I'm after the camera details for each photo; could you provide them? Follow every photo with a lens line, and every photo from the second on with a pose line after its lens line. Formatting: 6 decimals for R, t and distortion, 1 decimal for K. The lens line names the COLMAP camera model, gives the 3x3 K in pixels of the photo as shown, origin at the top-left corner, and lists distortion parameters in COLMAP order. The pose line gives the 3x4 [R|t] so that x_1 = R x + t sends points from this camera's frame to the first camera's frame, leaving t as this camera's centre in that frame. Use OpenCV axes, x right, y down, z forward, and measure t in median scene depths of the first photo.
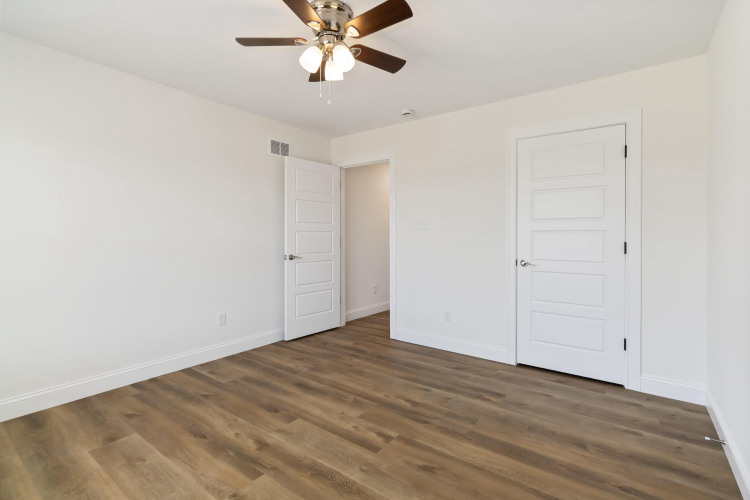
lens RADIAL K [[350.9, 0, 380.8], [0, 350.9, 240.2], [0, 0, 1]] dist [0.002959, 0.000442]
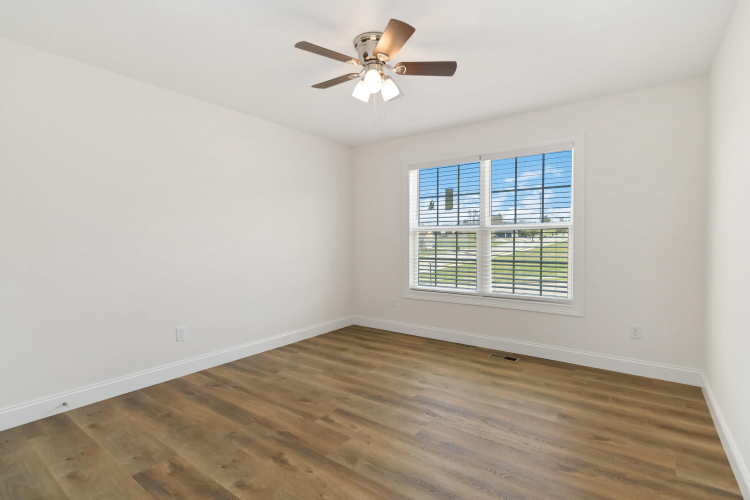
lens RADIAL K [[350.9, 0, 380.8], [0, 350.9, 240.2], [0, 0, 1]] dist [0.002959, 0.000442]
pose [[-0.999966, 0.003951, -0.007182, -0.144420], [0.003861, 0.999914, 0.012529, -0.027511], [0.007231, 0.012501, -0.999896, 1.989971]]
